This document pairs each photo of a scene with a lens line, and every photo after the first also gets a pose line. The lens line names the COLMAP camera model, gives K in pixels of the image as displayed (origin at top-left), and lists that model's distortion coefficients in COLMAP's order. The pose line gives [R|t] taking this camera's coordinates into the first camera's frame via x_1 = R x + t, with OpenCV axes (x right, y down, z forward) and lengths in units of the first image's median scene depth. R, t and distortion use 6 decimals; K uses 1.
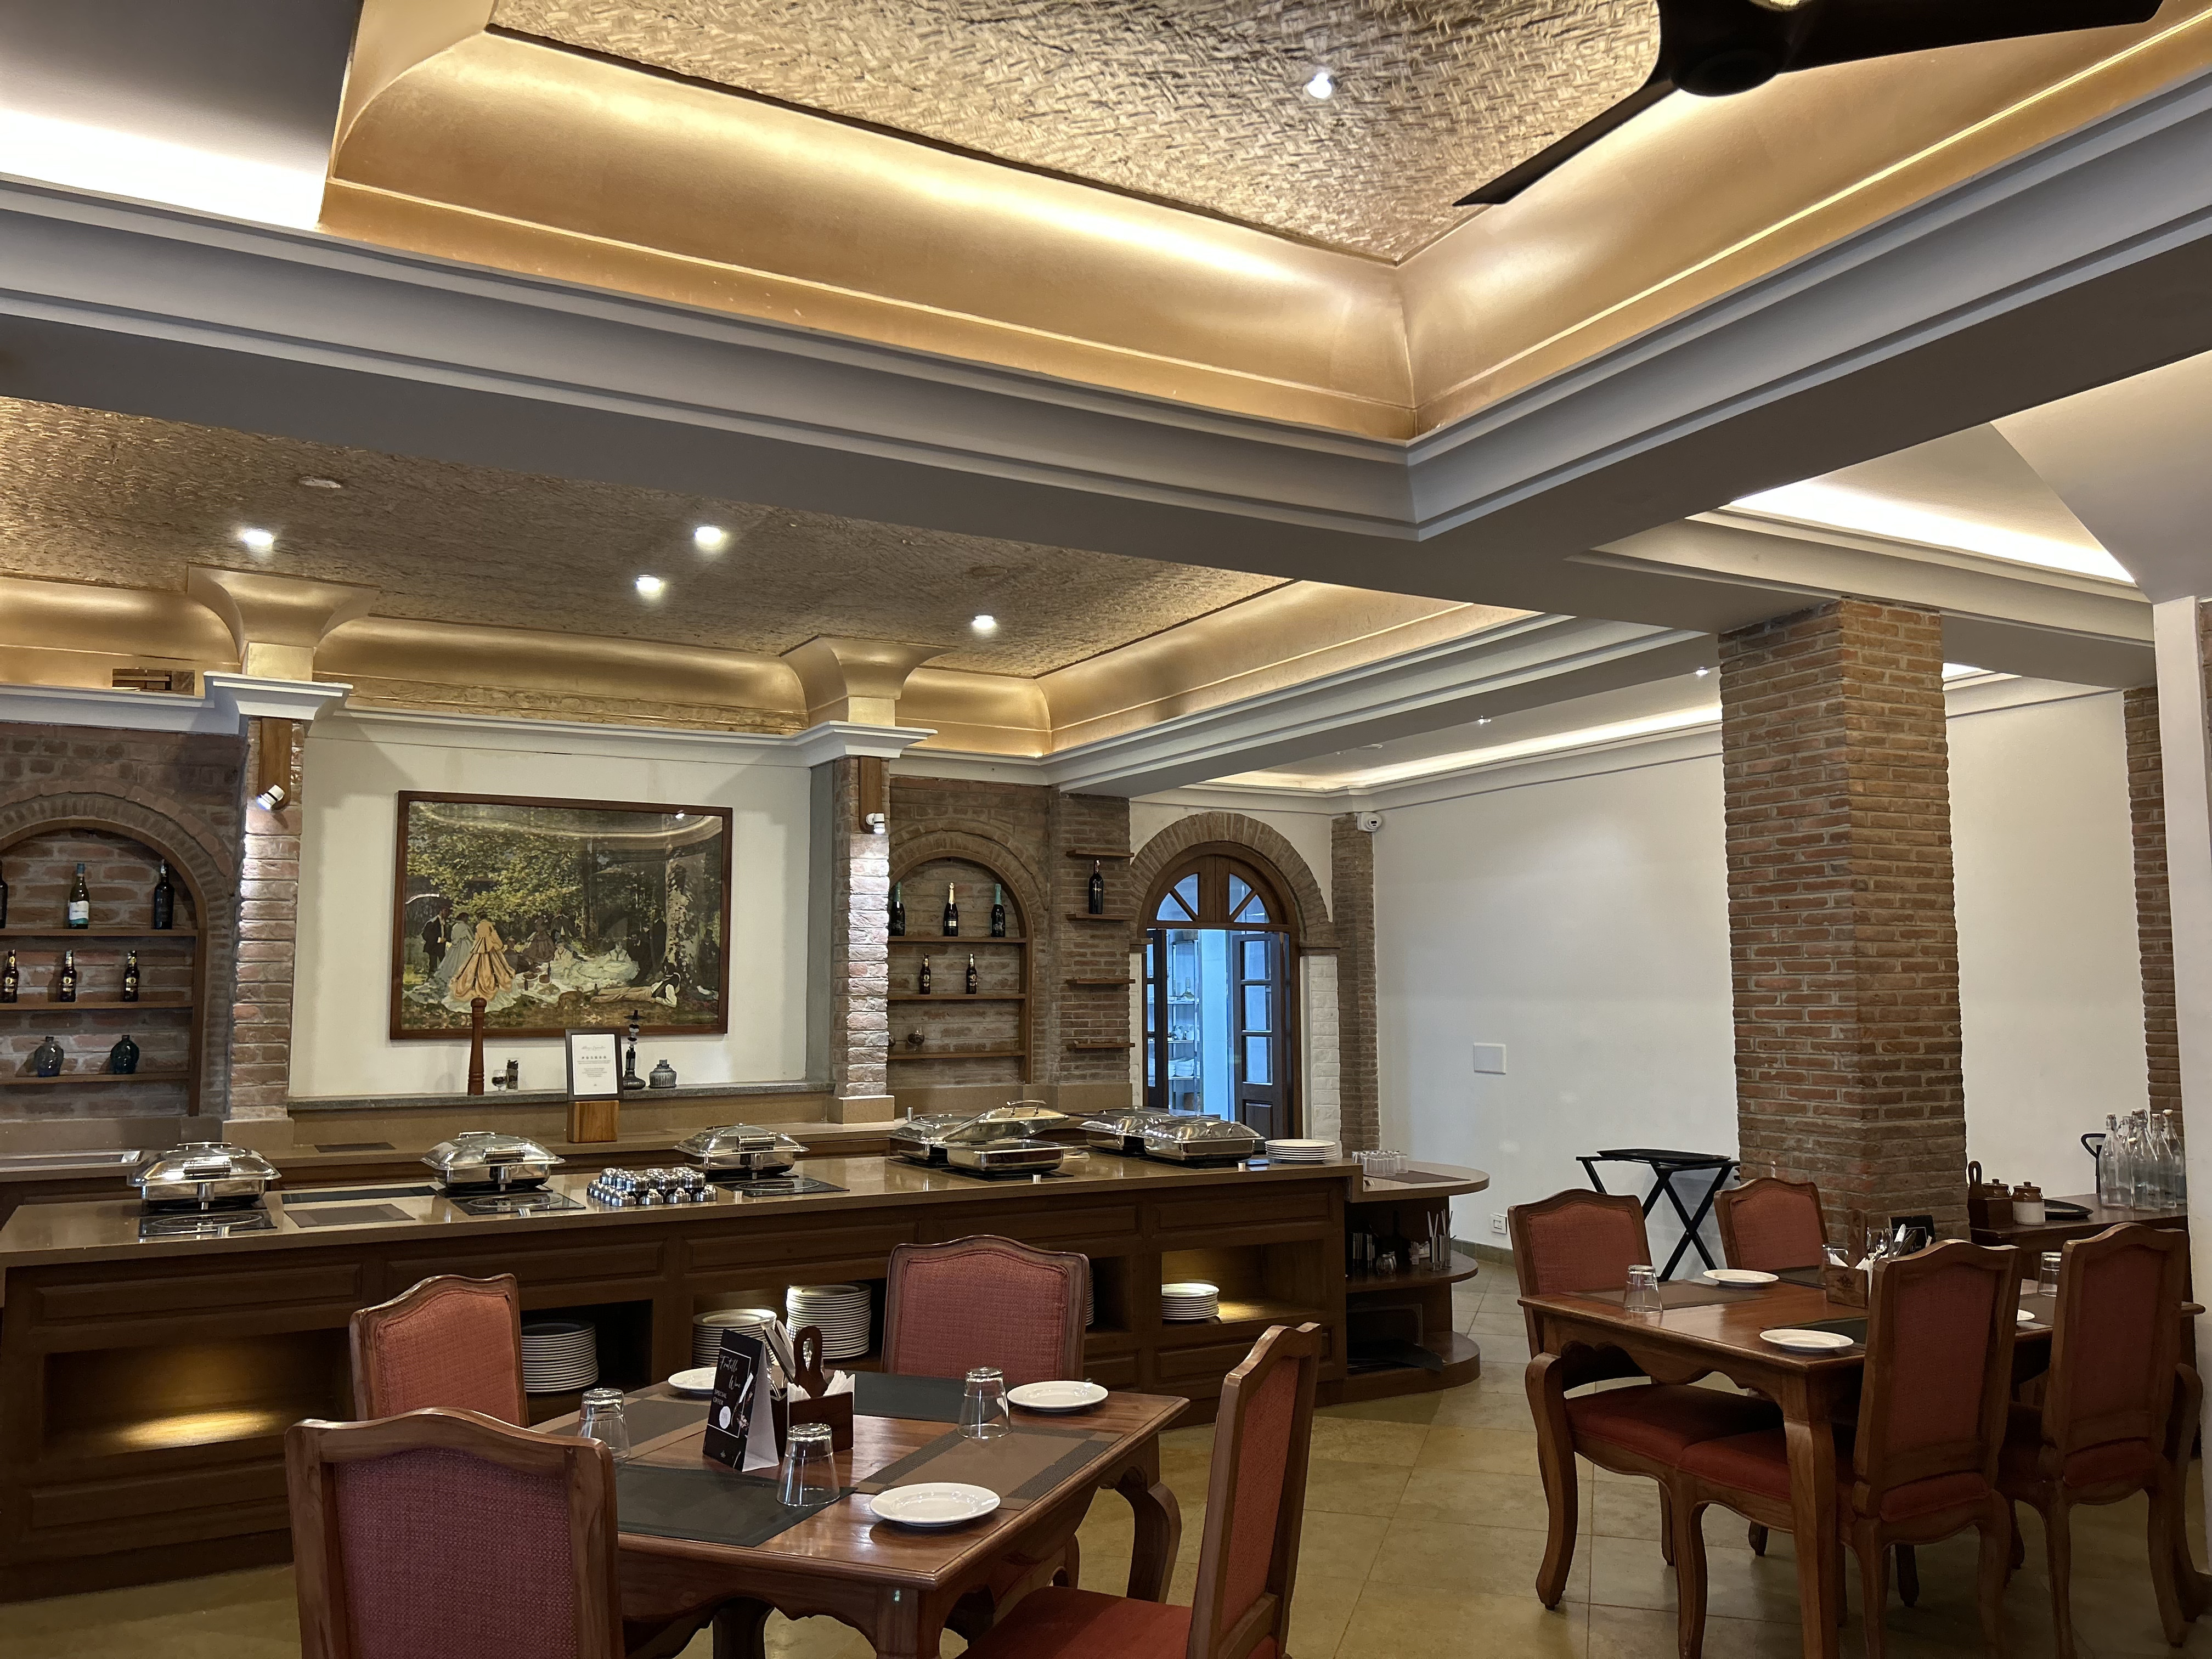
lens RADIAL K [[1662.4, 0, 1106.0], [0, 1662.4, 829.5], [0, 0, 1]] dist [0.142512, -0.222152]
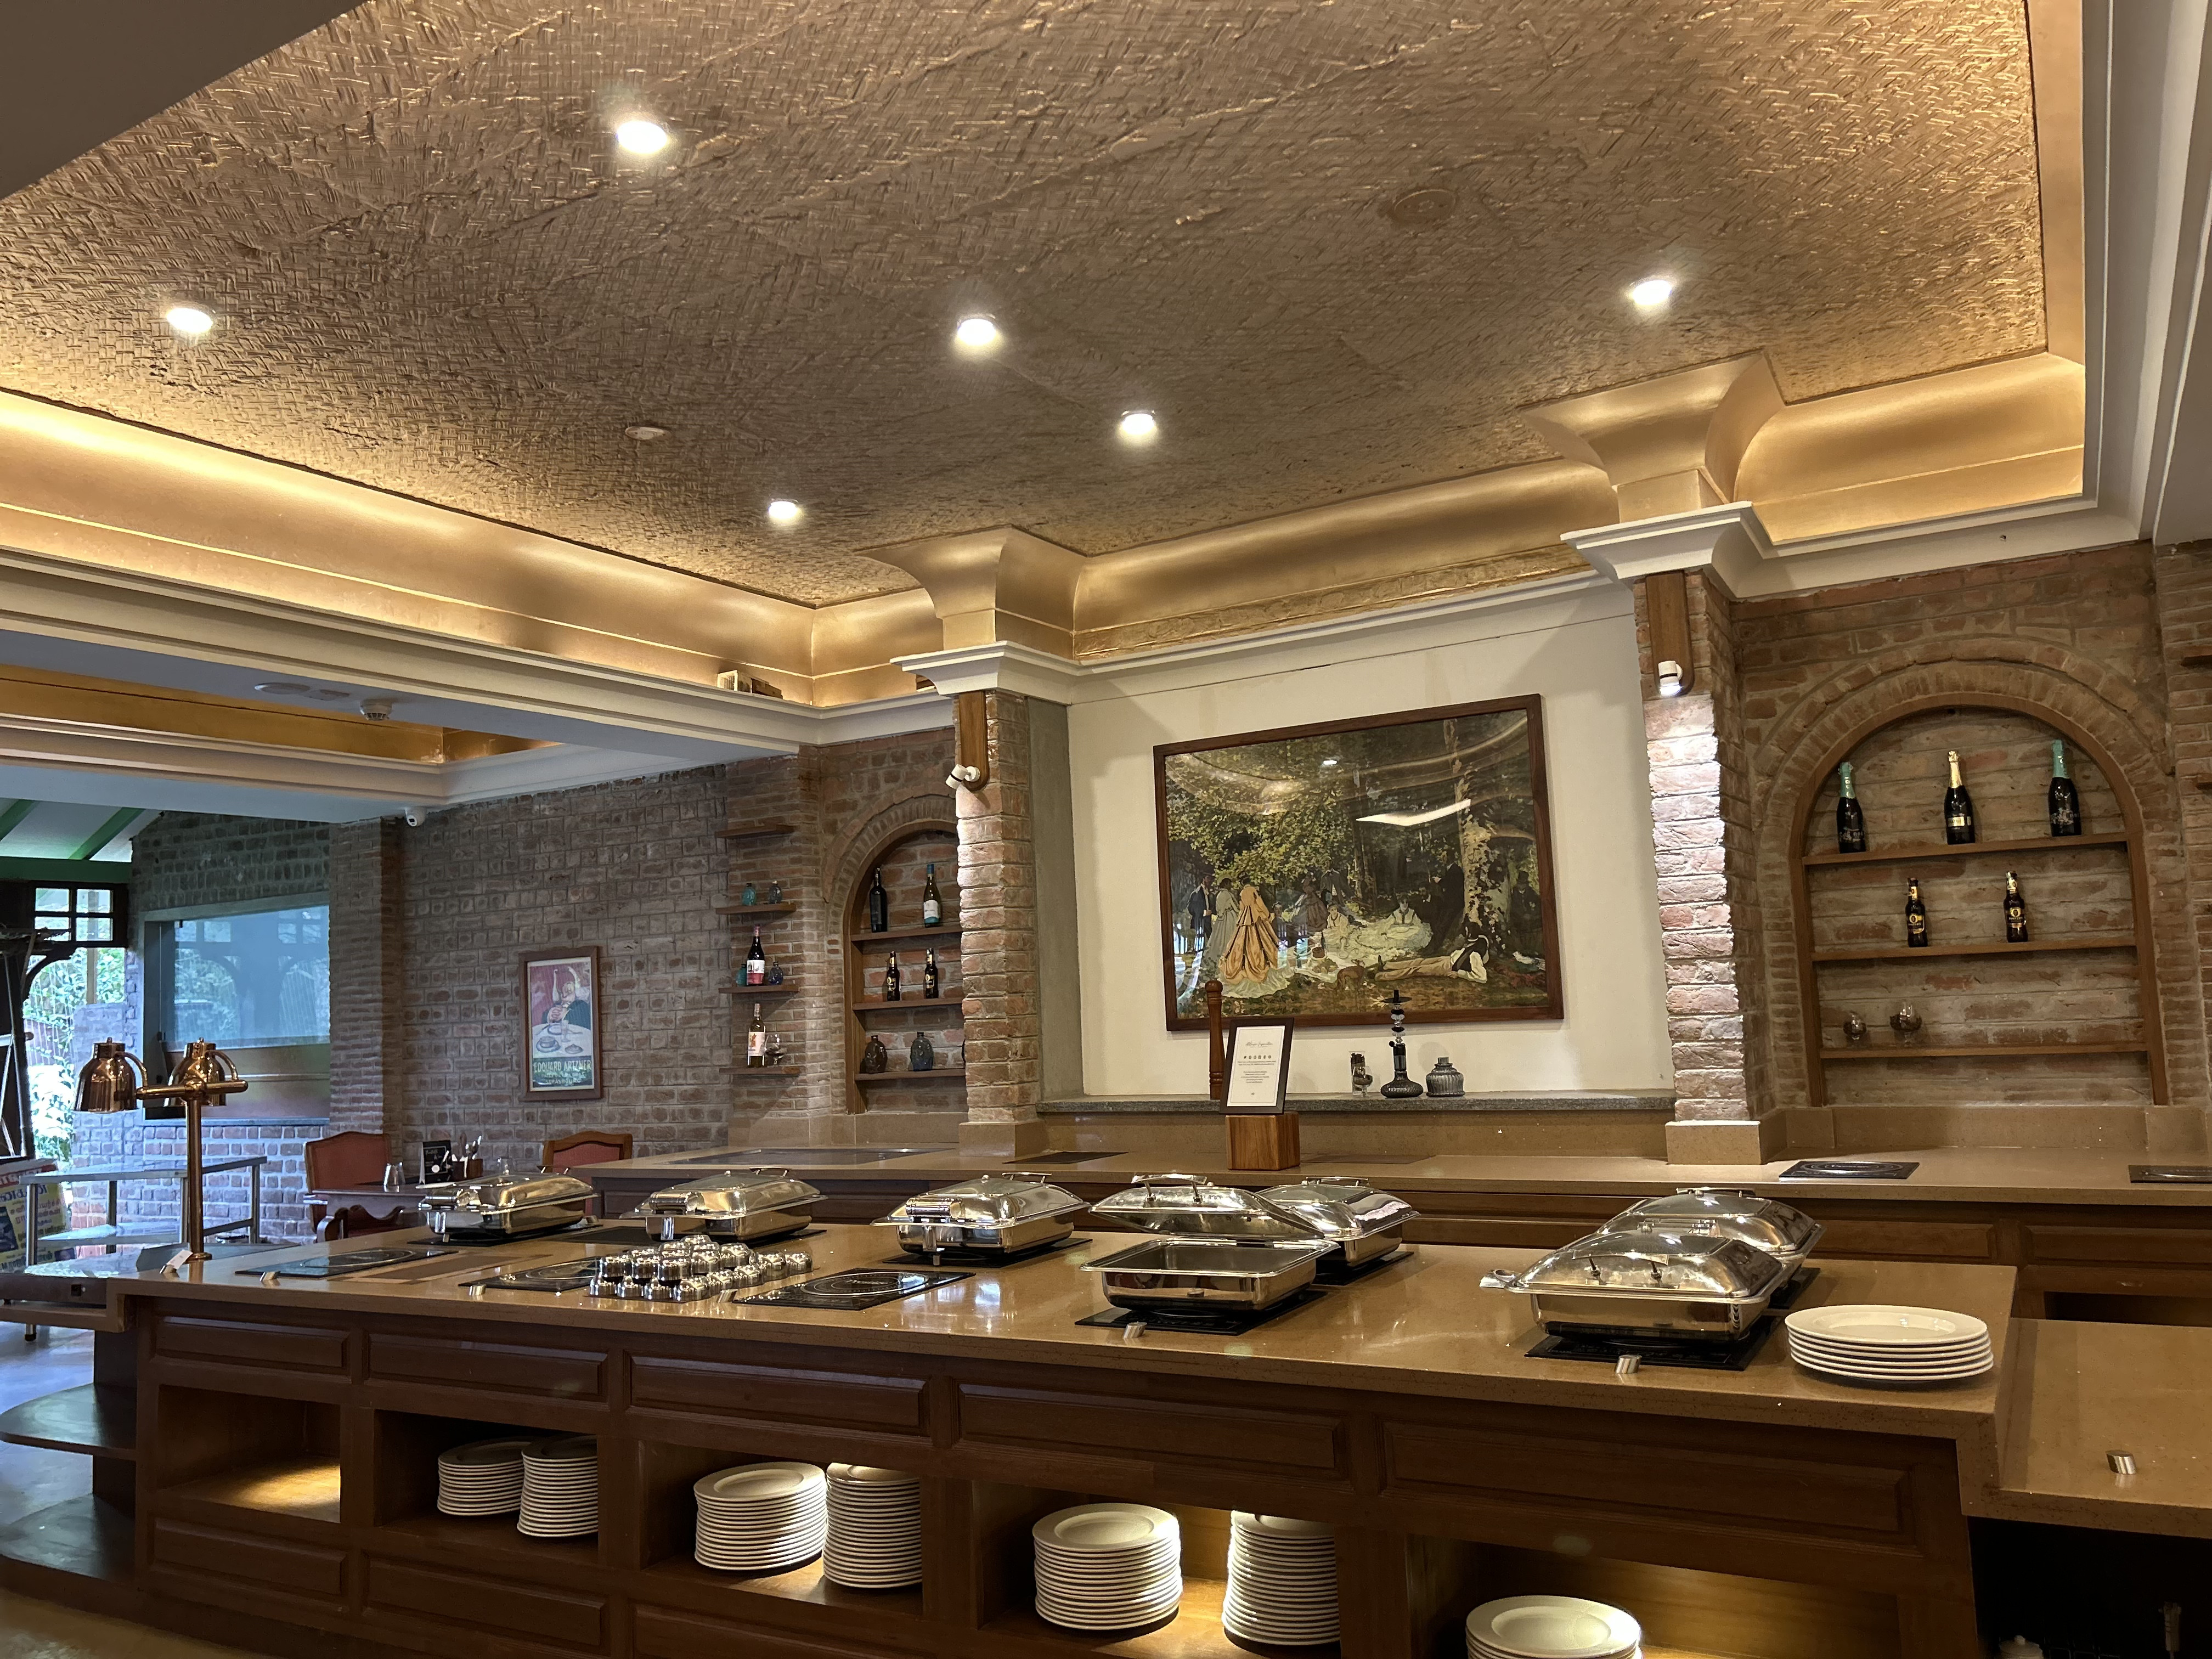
lens RADIAL K [[1662.4, 0, 1106.0], [0, 1662.4, 829.5], [0, 0, 1]] dist [0.142512, -0.222152]
pose [[0.517833, -0.108069, -0.848628, 0.277179], [0.131195, 0.990286, -0.046053, 0.052760], [0.845362, -0.087488, 0.526981, 0.493596]]
